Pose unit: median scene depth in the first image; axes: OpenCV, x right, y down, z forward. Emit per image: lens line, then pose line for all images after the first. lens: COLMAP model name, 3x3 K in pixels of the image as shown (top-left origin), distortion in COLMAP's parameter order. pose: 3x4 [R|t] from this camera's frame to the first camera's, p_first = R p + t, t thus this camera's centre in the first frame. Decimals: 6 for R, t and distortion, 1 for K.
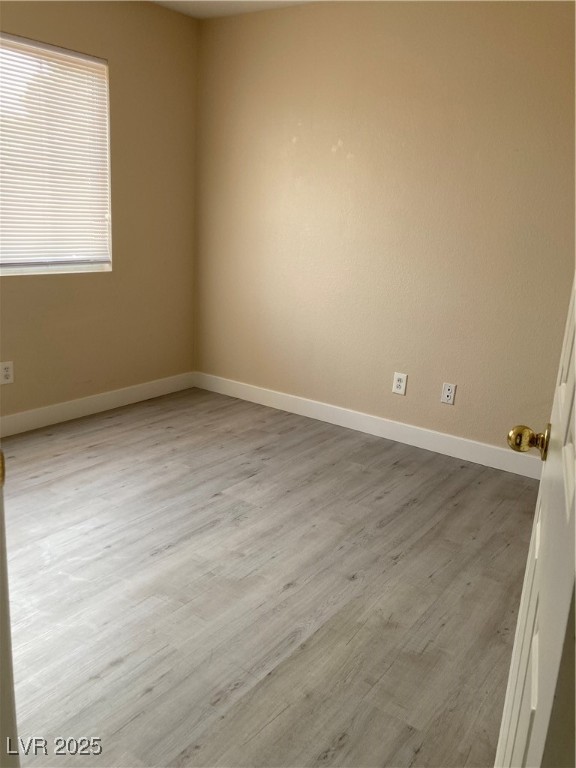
lens RADIAL K [[638.2, 0, 287.3], [0, 638.2, 387.0], [0, 0, 1]] dist [0.020509, -0.012665]
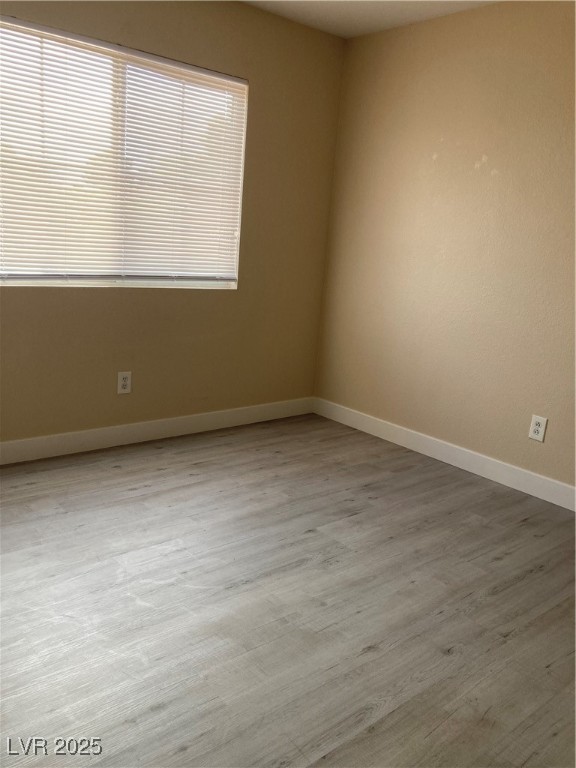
lens RADIAL K [[638.2, 0, 288.1], [0, 638.2, 379.4], [0, 0, 1]] dist [0.020509, -0.012665]
pose [[0.970435, 0.071985, -0.230380, 0.054552], [-0.085778, 0.995038, -0.050412, 0.001890], [0.225607, 0.068683, 0.971794, 0.089848]]
